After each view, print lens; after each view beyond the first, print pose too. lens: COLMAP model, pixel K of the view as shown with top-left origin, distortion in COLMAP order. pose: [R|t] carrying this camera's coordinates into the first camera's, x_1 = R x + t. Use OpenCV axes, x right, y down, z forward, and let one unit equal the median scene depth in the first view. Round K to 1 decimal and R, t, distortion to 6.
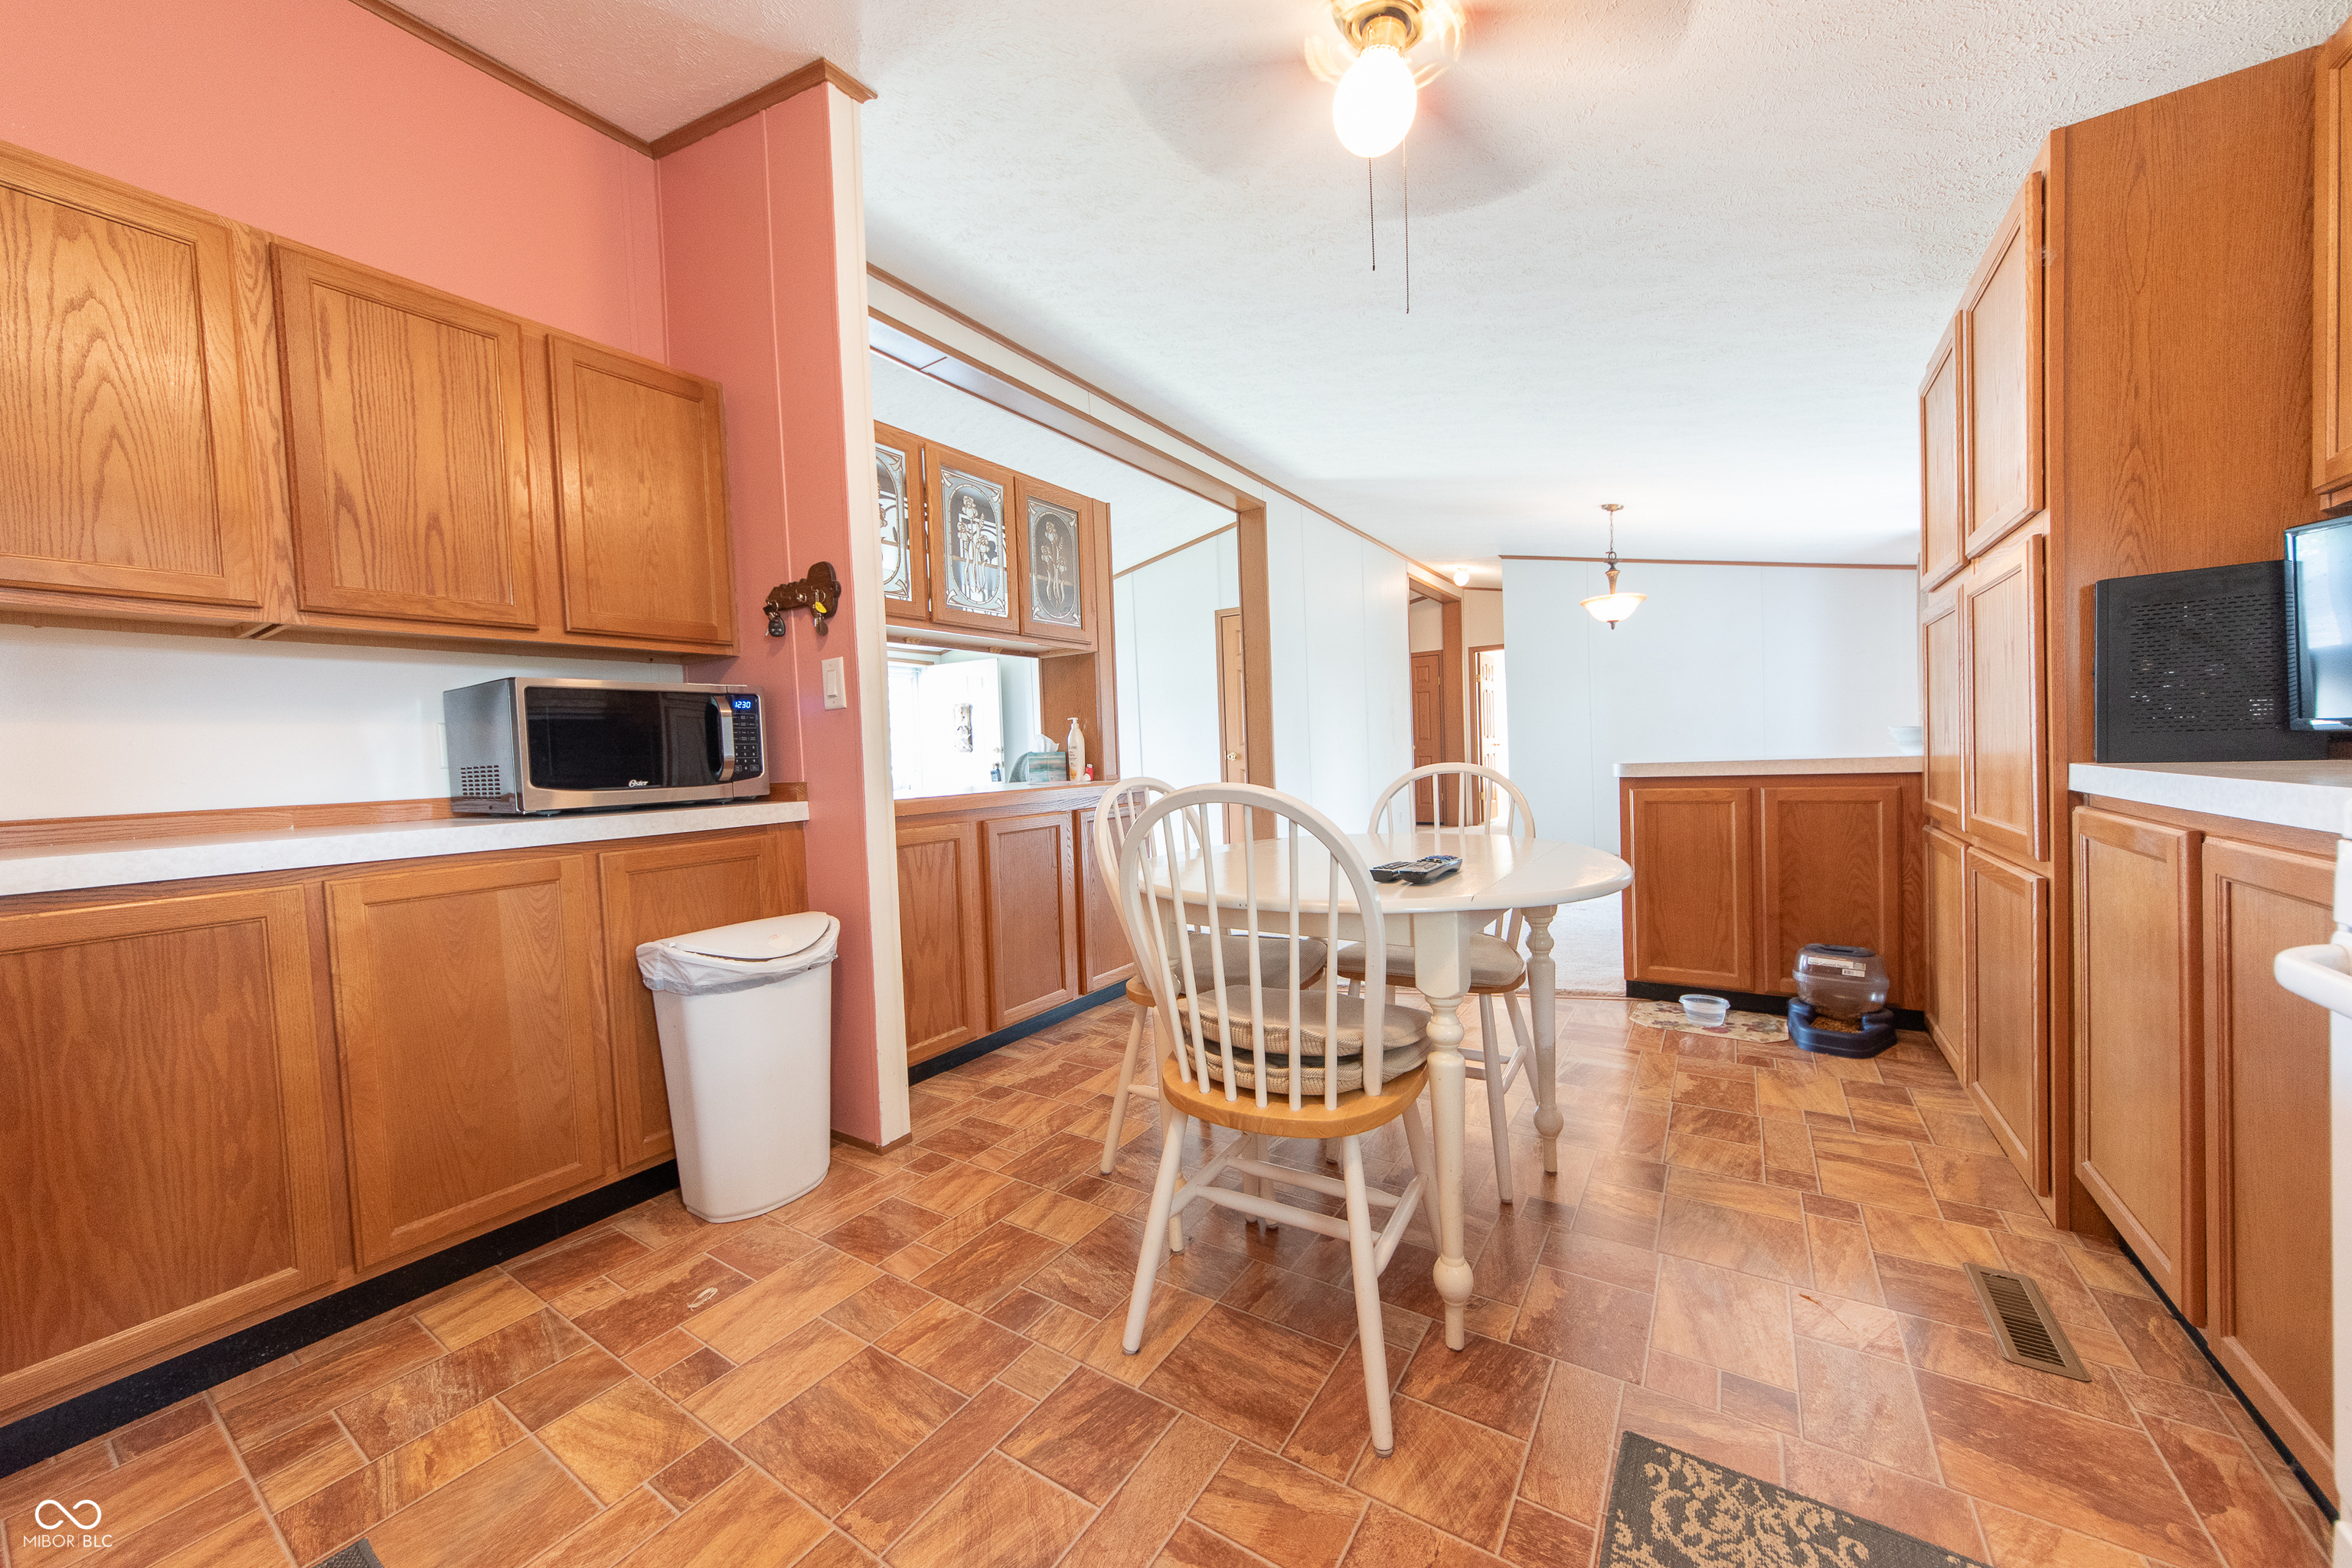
lens RADIAL K [[845.2, 0, 1176.0], [0, 845.2, 784.0], [0, 0, 1]] dist [0.001356, -0.000214]
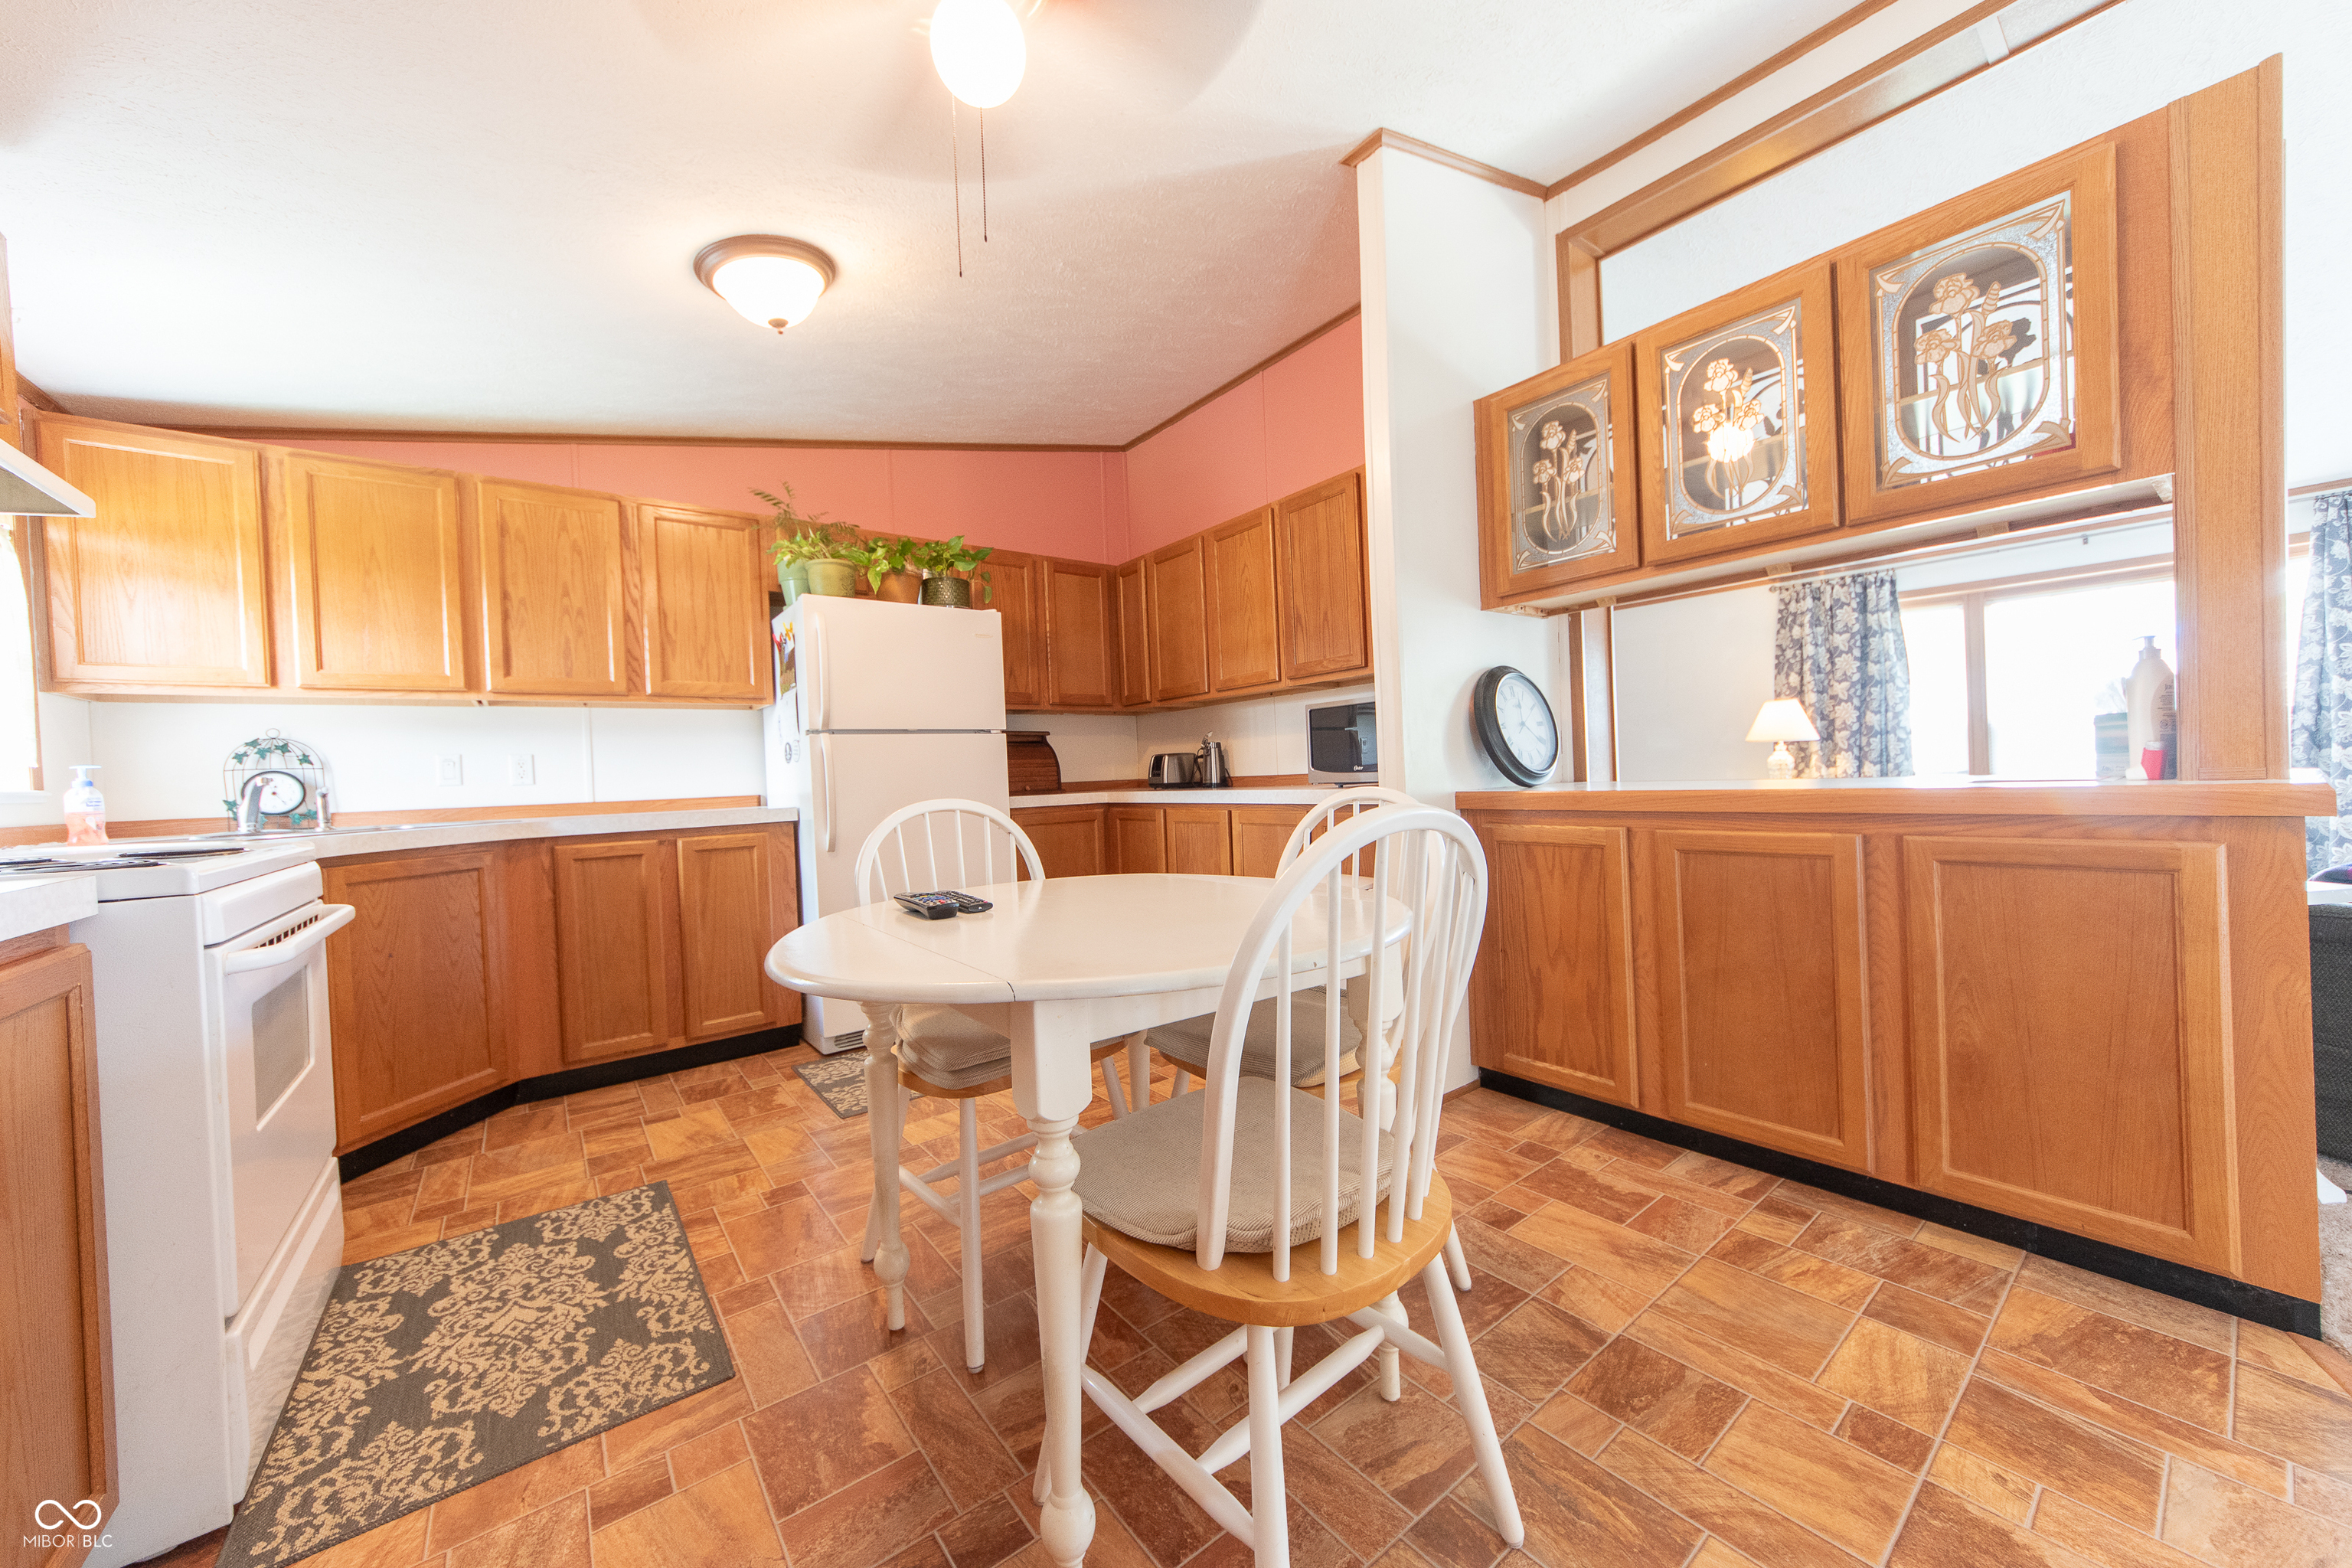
lens RADIAL K [[845.2, 0, 1176.0], [0, 845.2, 784.0], [0, 0, 1]] dist [0.001356, -0.000214]
pose [[-0.320160, 0.060691, -0.945417, 0.617801], [0.019470, 0.998157, 0.057484, -0.046521], [0.947163, -0.000003, -0.320752, 0.866923]]
